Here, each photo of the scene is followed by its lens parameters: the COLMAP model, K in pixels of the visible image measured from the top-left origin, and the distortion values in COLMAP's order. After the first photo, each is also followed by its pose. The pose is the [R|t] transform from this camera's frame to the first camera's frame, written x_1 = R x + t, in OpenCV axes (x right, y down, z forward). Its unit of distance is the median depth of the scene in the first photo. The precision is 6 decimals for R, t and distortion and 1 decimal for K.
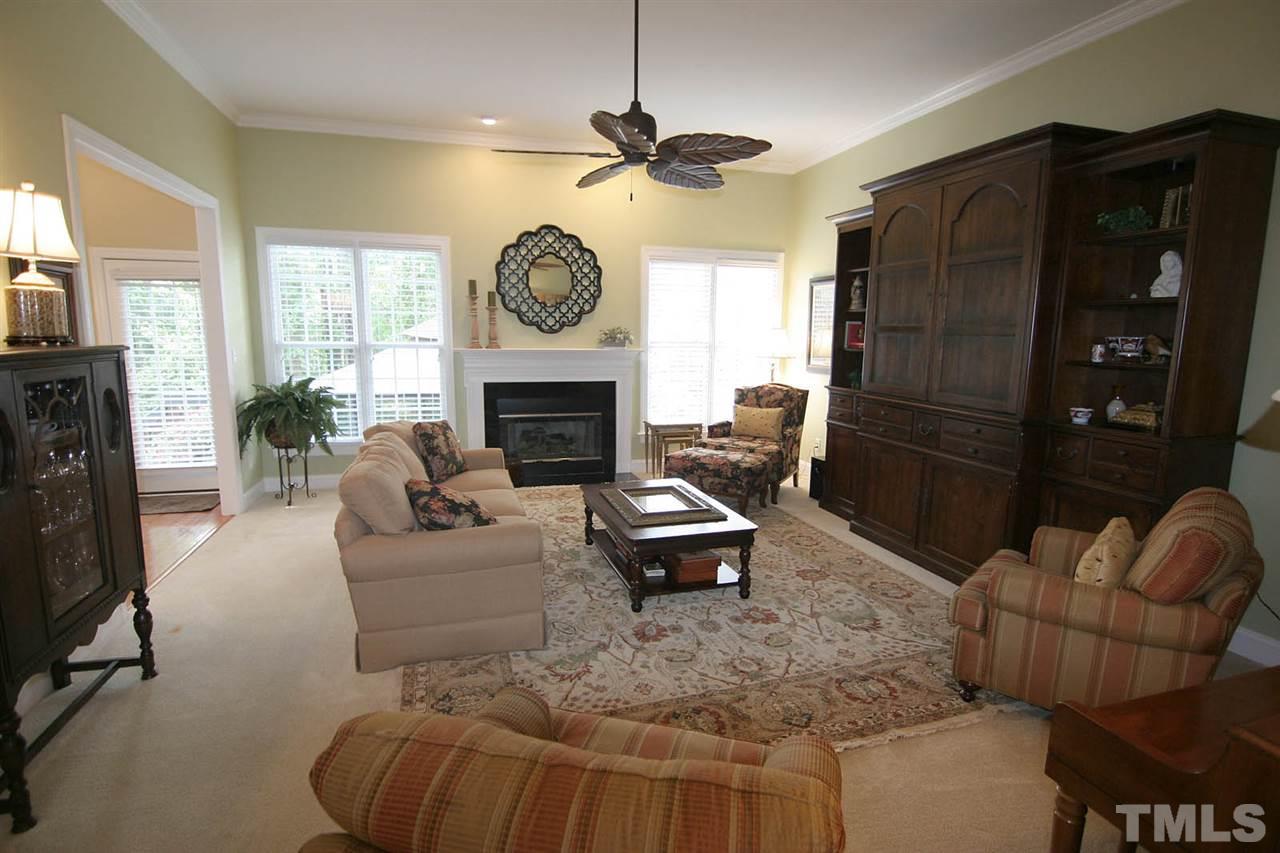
lens RADIAL K [[652.4, 0, 647.8], [0, 652.4, 437.9], [0, 0, 1]] dist [-0.004230, -0.010206]
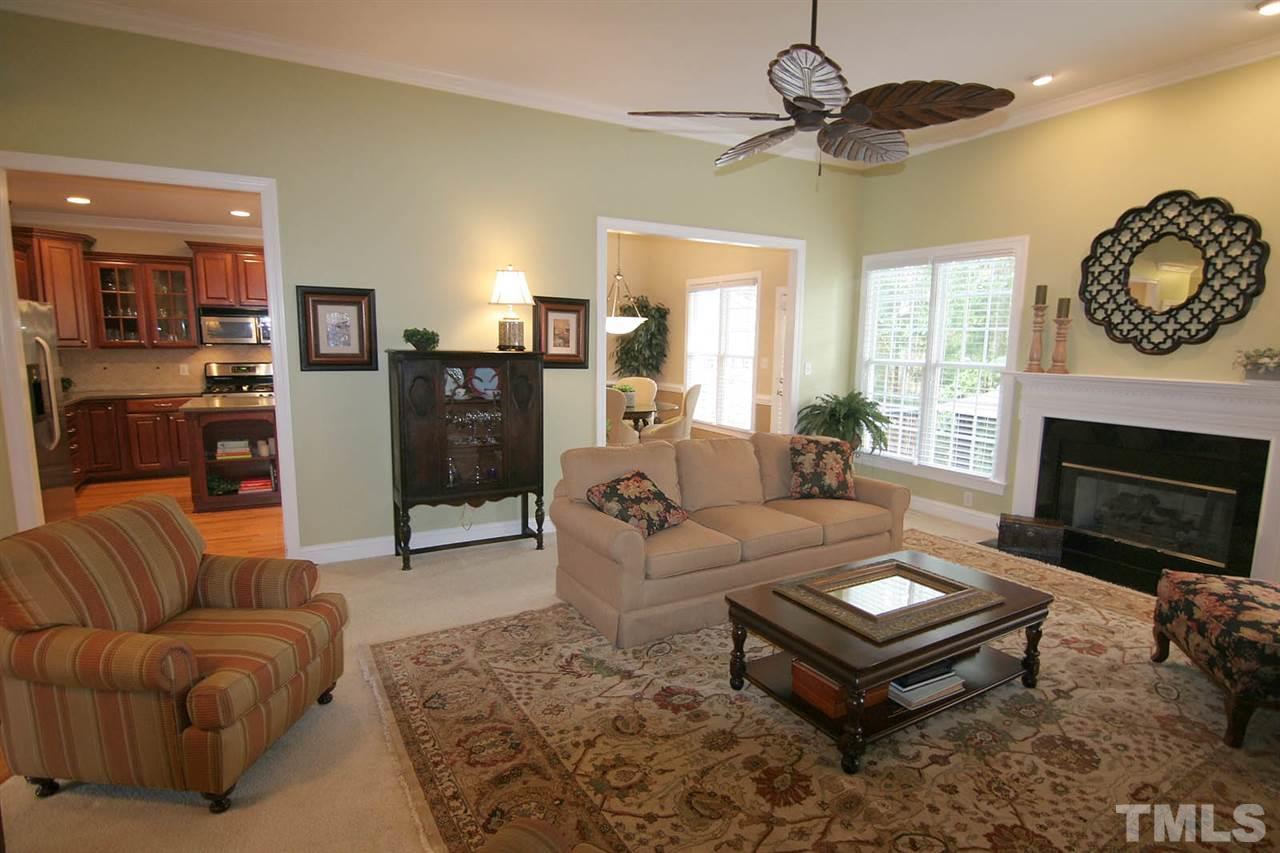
lens RADIAL K [[652.4, 0, 648.8], [0, 652.4, 434.7], [0, 0, 1]] dist [-0.004230, -0.010206]
pose [[0.219653, 0.131570, -0.966665, 0.401945], [-0.168629, 0.981070, 0.095214, -0.058766], [0.960894, 0.142094, 0.237682, 0.375687]]
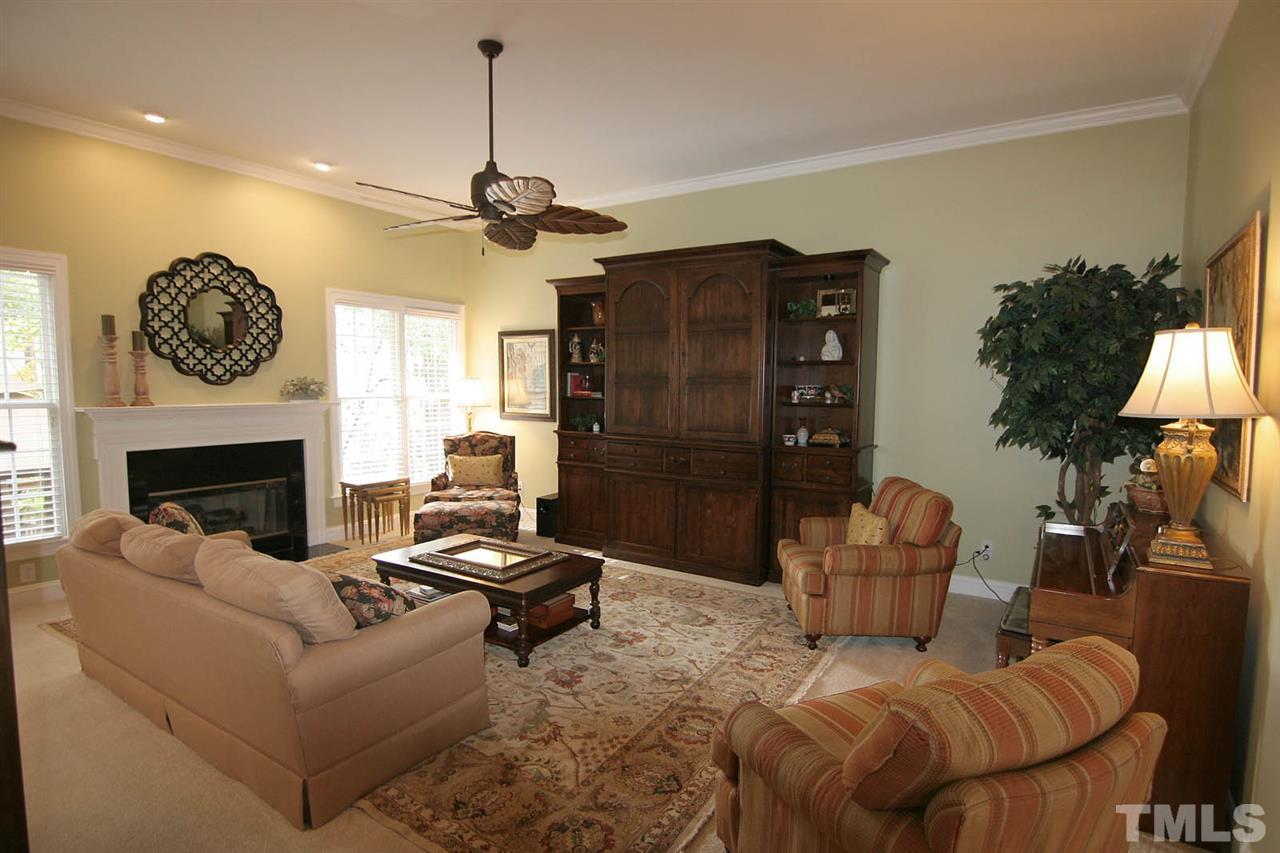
lens RADIAL K [[652.4, 0, 650.3], [0, 652.4, 434.7], [0, 0, 1]] dist [-0.004230, -0.010206]
pose [[0.760112, -0.057276, 0.647262, -0.278832], [0.105410, 0.993782, -0.035850, -0.014930], [-0.641185, 0.095478, 0.761424, 0.054887]]
